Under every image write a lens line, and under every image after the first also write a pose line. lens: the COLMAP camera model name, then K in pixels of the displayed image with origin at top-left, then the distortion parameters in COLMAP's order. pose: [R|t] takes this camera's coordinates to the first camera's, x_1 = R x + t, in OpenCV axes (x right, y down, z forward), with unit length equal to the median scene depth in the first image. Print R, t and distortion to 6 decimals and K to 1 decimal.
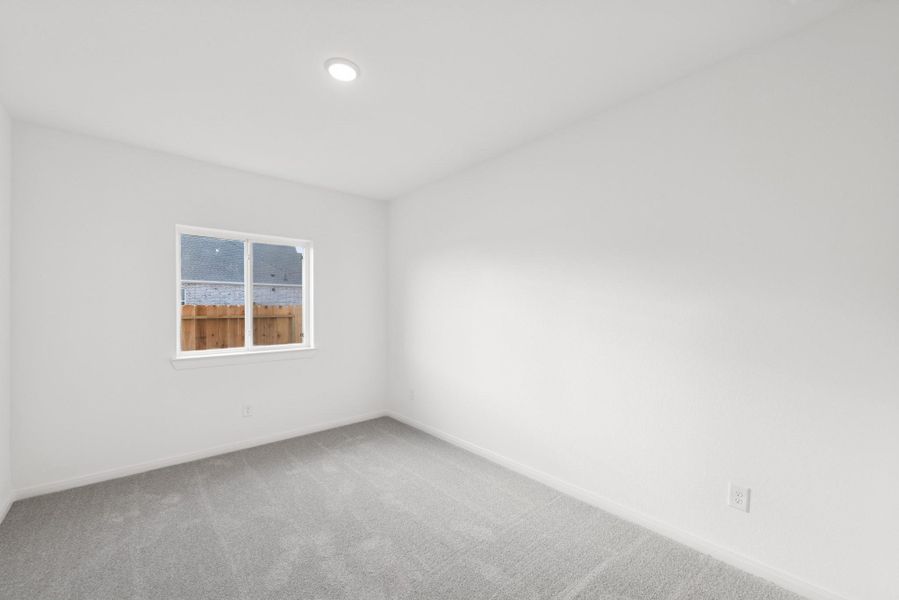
lens RADIAL K [[358.9, 0, 455.2], [0, 358.9, 313.0], [0, 0, 1]] dist [0.012267, 0.000047]
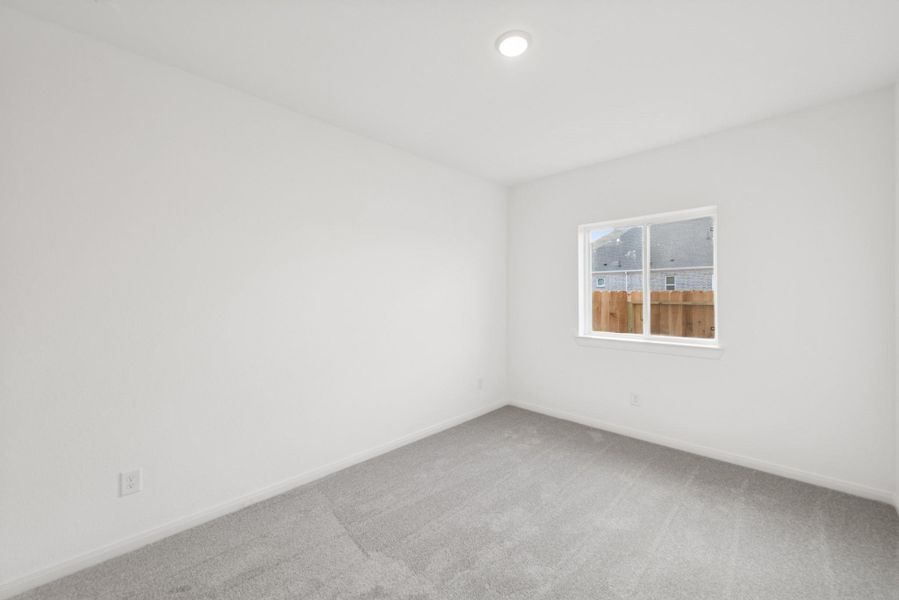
lens RADIAL K [[352.7, 0, 451.7], [0, 352.7, 297.3], [0, 0, 1]] dist [0.008811, -0.000229]
pose [[0.080250, 0.007178, -0.996749, 0.314910], [-0.009747, 0.999932, 0.006416, -0.006229], [0.996727, 0.009201, 0.080315, 0.401801]]
